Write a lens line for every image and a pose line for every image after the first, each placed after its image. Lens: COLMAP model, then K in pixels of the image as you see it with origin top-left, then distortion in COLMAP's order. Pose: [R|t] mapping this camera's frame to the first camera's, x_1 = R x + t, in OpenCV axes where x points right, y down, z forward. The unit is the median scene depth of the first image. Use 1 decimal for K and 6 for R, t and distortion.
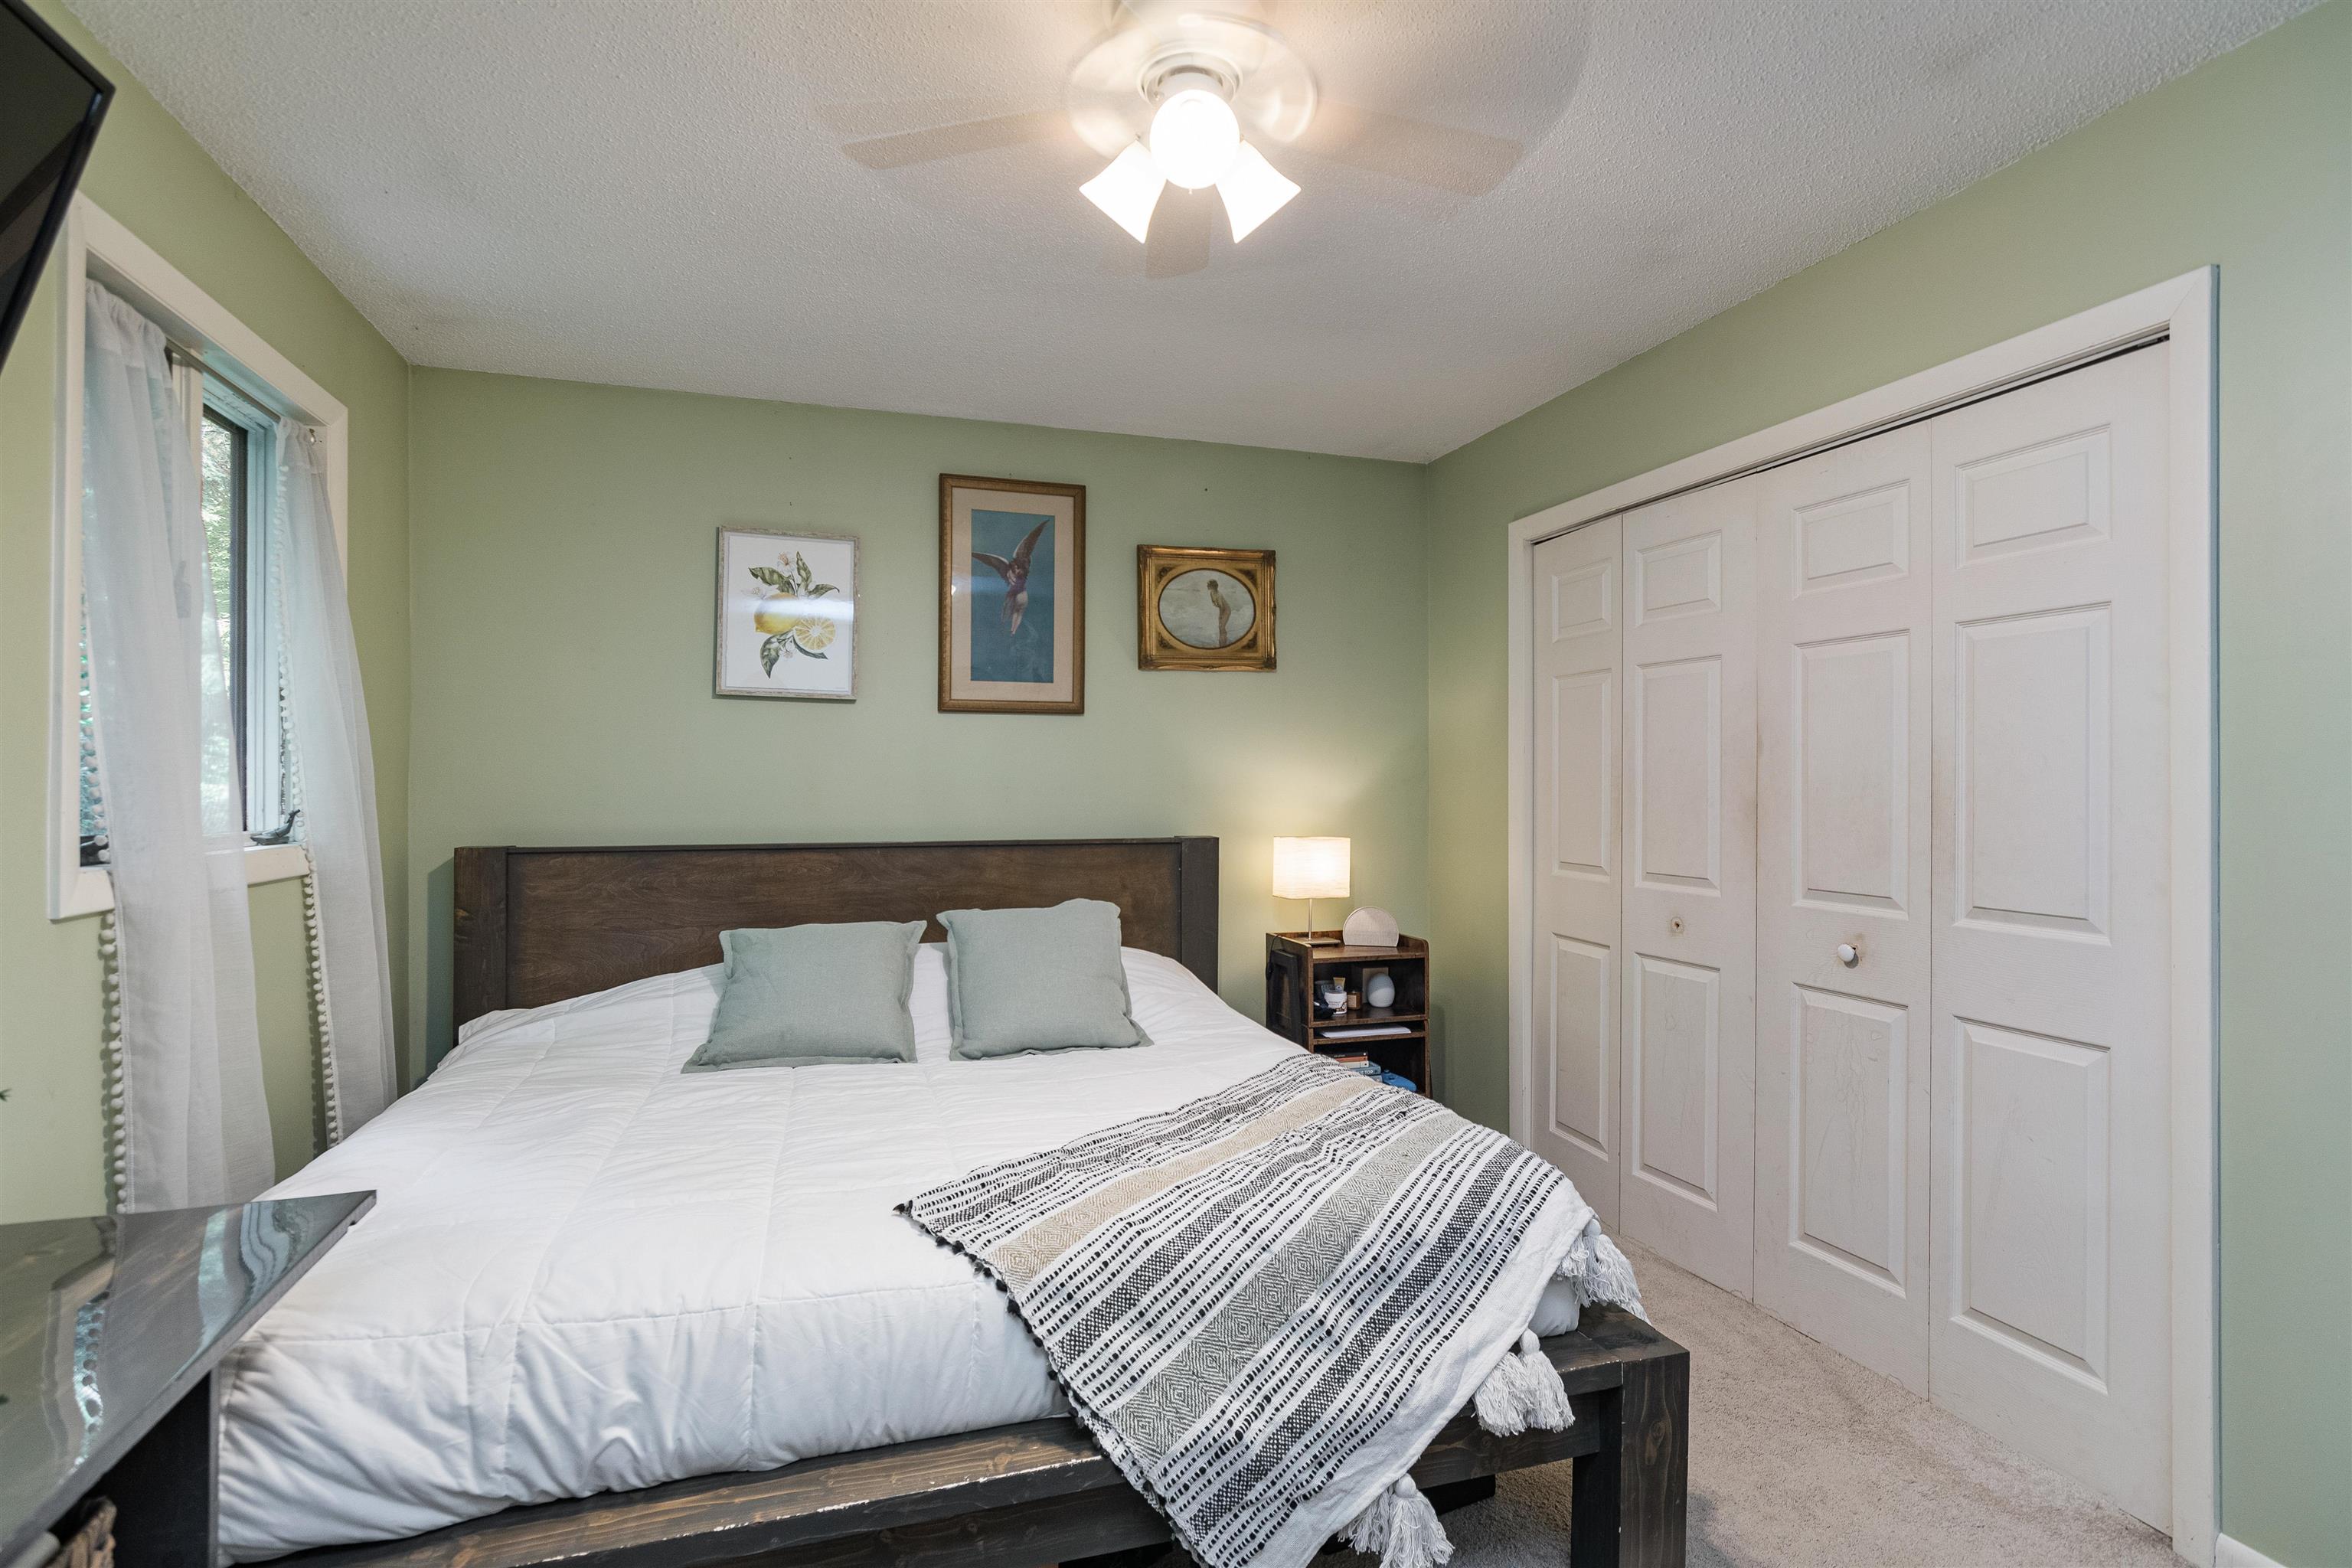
lens RADIAL K [[1152.2, 0, 1175.6], [0, 1152.2, 801.8], [0, 0, 1]] dist [0.000689, 0.000744]
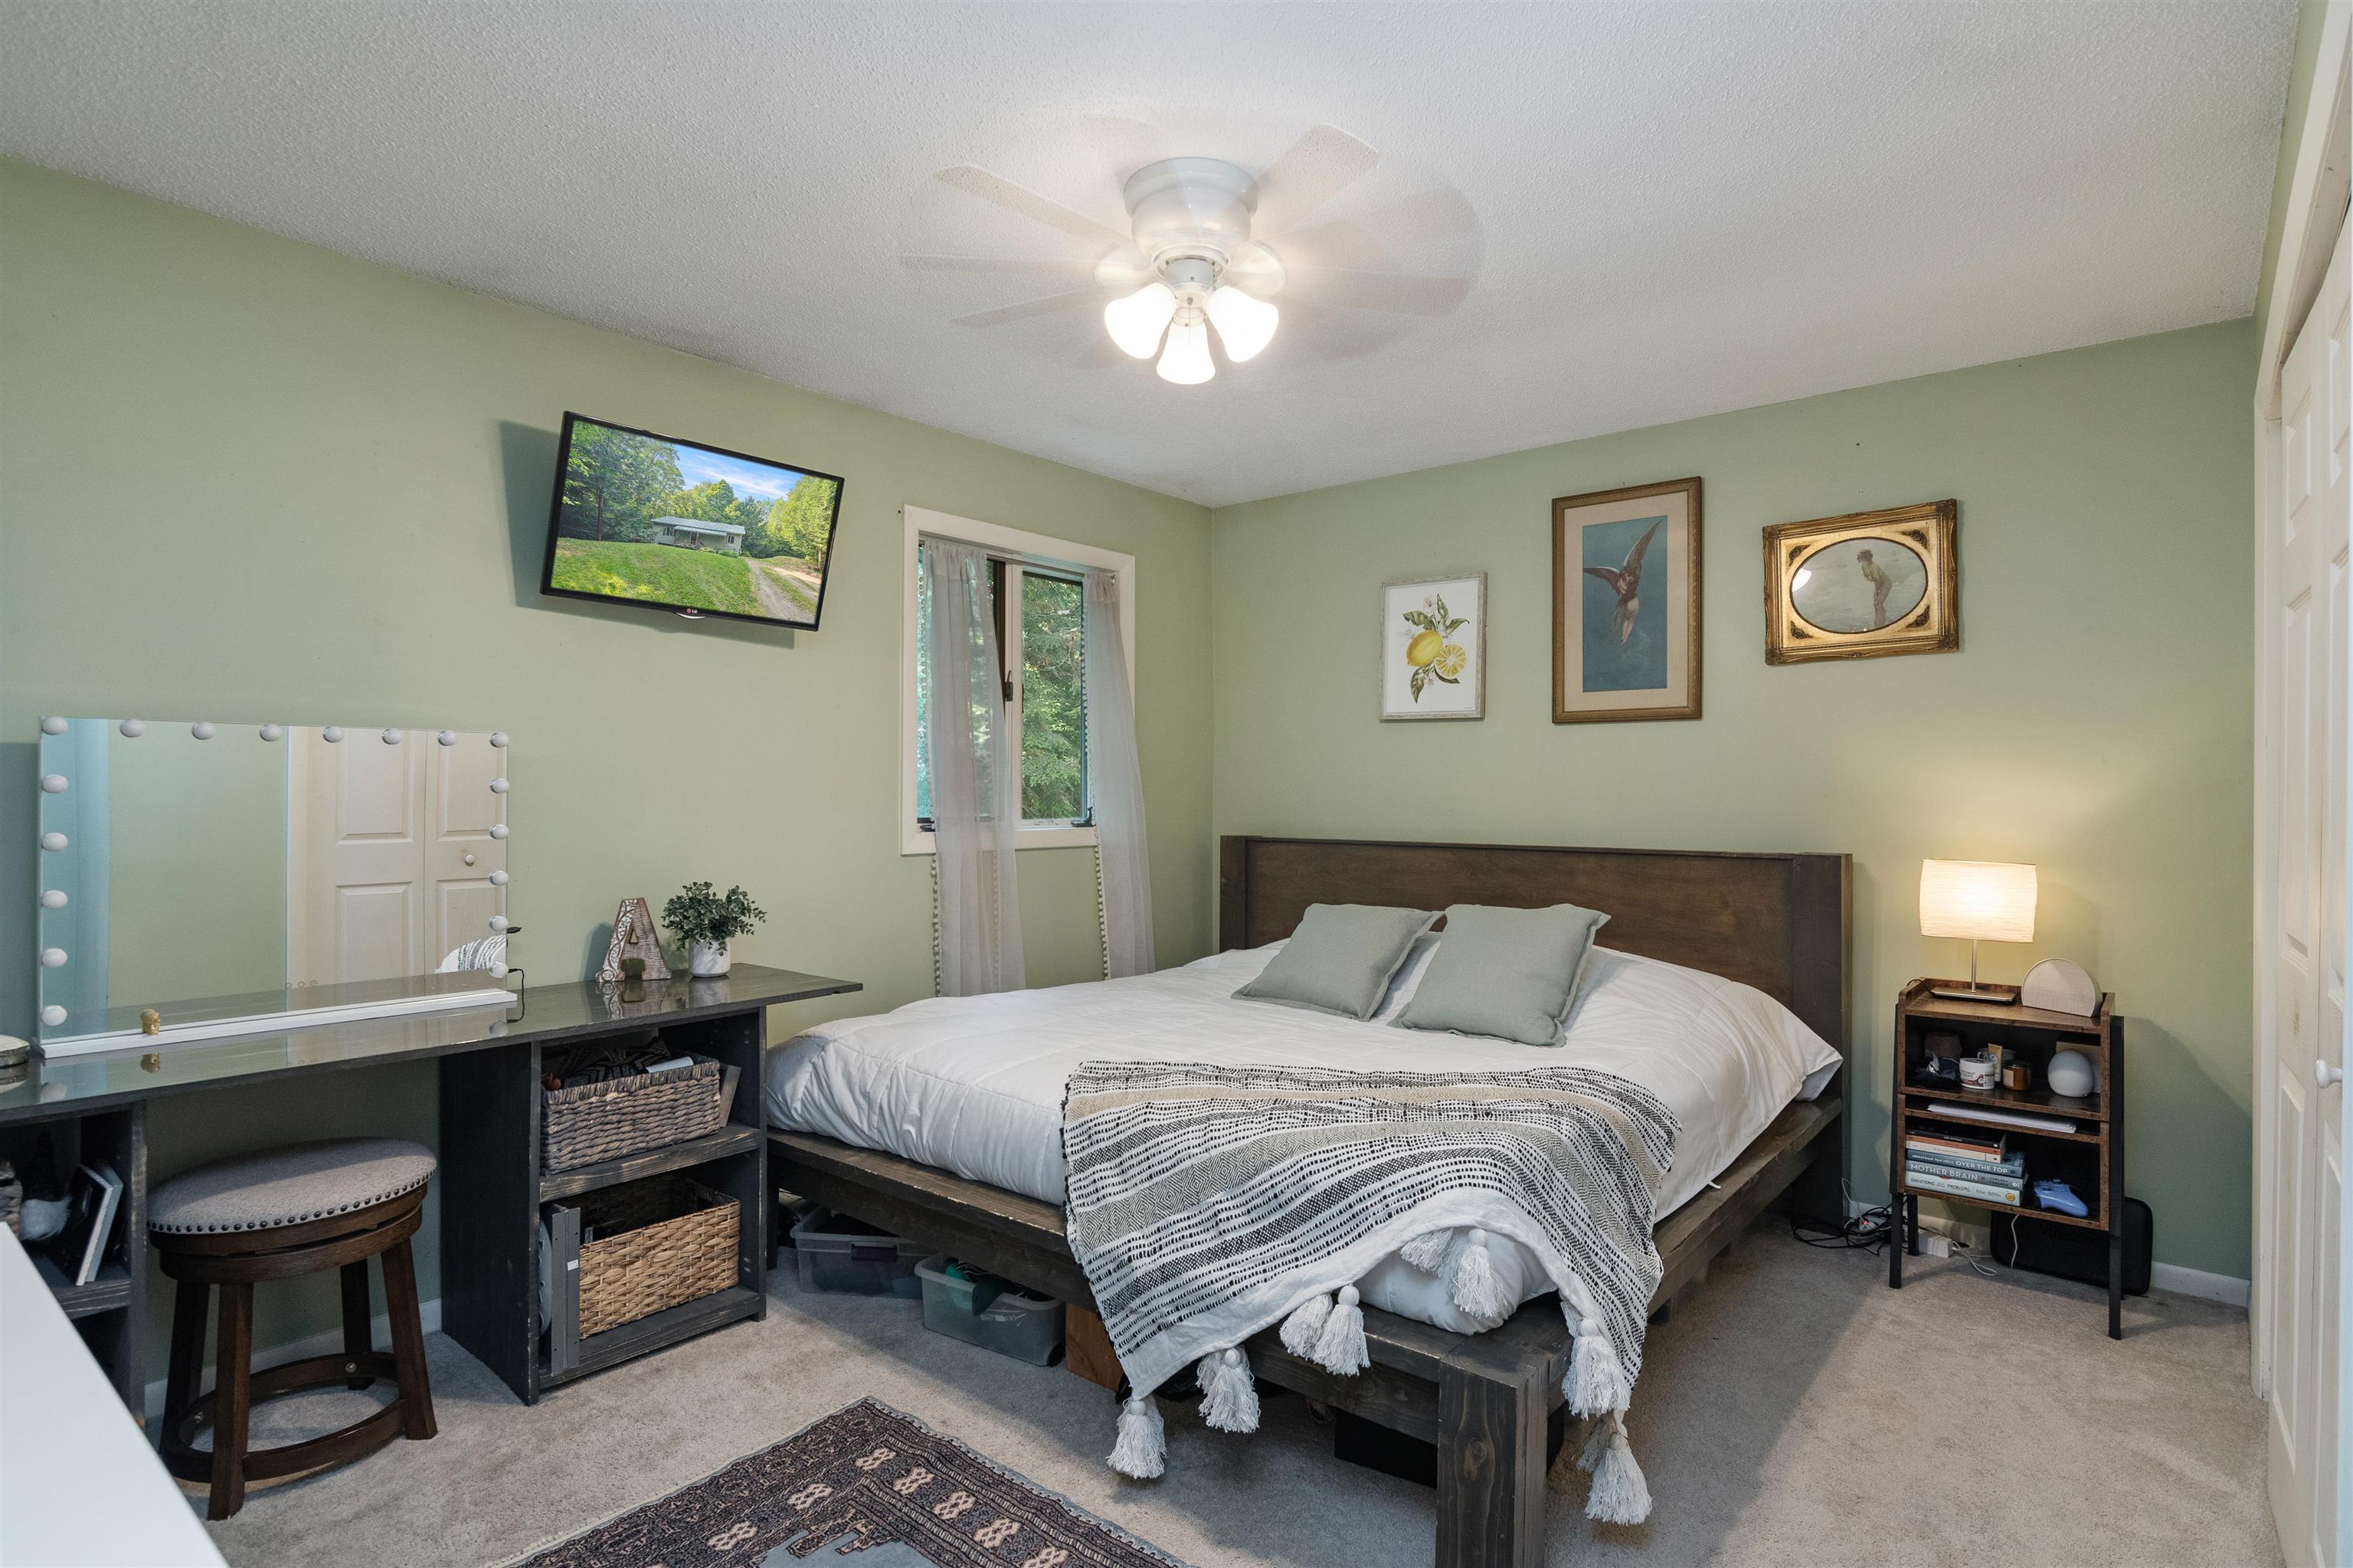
lens RADIAL K [[1214.0, 0, 1176.2], [0, 1214.0, 819.9], [0, 0, 1]] dist [-0.005112, -0.001286]
pose [[0.535897, 0.020662, -0.844030, 0.730709], [-0.014764, 0.999777, 0.015101, -0.002160], [0.844154, 0.004369, 0.536083, 0.144501]]
